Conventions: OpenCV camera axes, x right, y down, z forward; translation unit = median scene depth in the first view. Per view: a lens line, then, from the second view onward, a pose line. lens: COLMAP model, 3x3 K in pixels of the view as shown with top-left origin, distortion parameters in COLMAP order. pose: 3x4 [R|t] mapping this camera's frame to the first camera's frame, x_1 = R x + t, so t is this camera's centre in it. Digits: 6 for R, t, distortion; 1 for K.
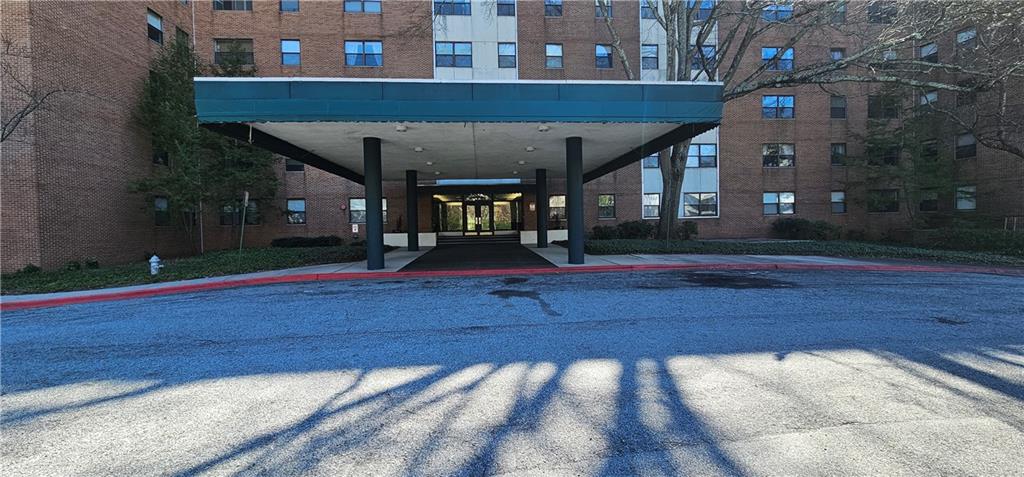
lens RADIAL K [[415.4, 0, 516.6], [0, 415.4, 235.0], [0, 0, 1]] dist [-0.000444, -0.000317]
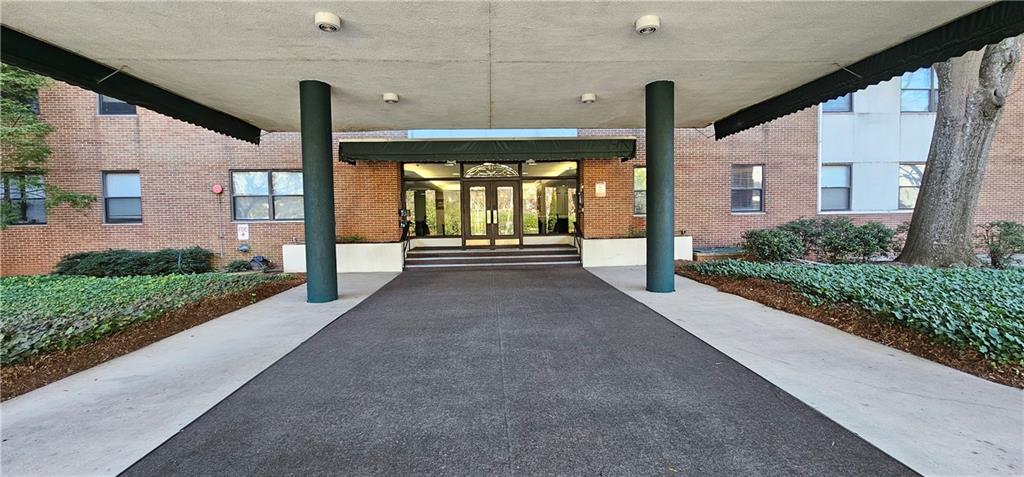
lens RADIAL K [[415.4, 0, 510.4], [0, 415.4, 239.3], [0, 0, 1]] dist [-0.000444, -0.000317]
pose [[0.998848, 0.004209, -0.047793, -0.046815], [-0.003194, 0.999768, 0.021290, -0.018375], [0.047871, -0.021113, 0.998630, 0.506850]]
